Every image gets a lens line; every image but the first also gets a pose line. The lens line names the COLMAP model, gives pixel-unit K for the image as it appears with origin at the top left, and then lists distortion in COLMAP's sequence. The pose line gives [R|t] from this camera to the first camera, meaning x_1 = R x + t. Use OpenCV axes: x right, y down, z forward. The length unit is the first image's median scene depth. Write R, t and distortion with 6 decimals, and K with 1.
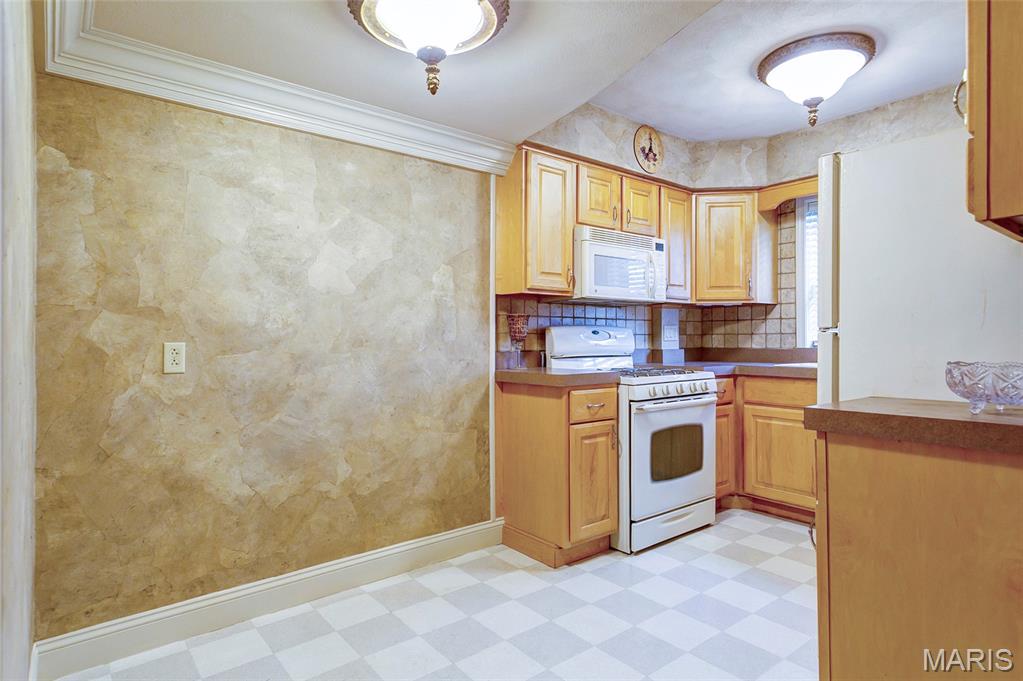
lens RADIAL K [[553.6, 0, 511.5], [0, 553.6, 340.5], [0, 0, 1]] dist [0.000753, 0.000154]
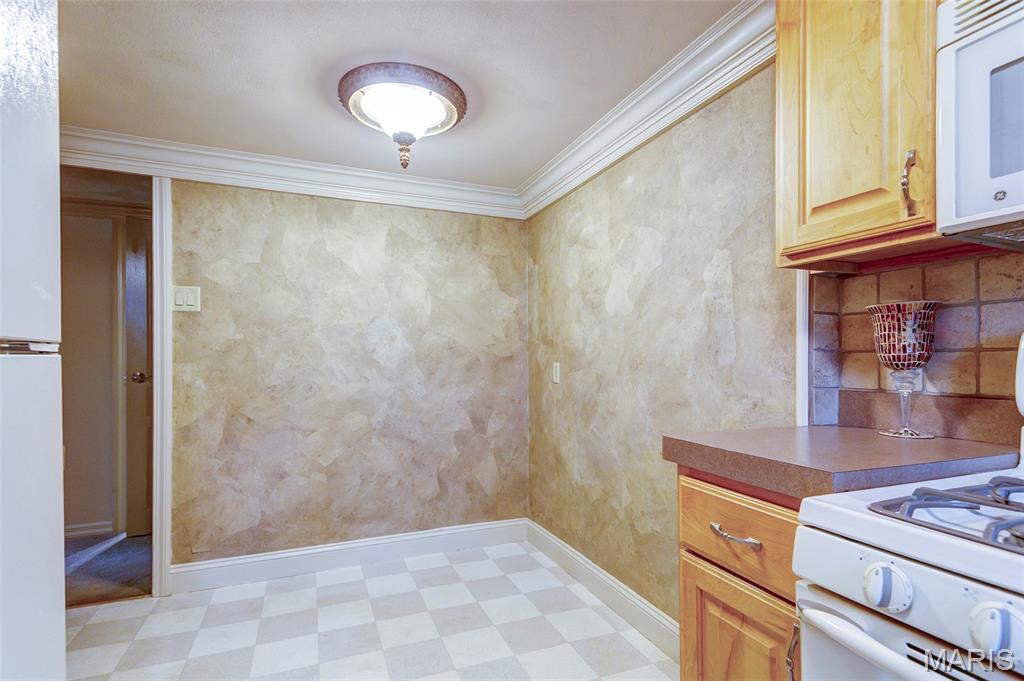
lens RADIAL K [[496.7, 0, 509.7], [0, 496.7, 359.7], [0, 0, 1]] dist [0.003860, -0.013226]
pose [[-0.297710, 0.003601, -0.954649, 0.573073], [-0.003261, 0.999983, 0.004789, -0.008208], [0.954651, 0.004539, -0.297694, 1.032475]]
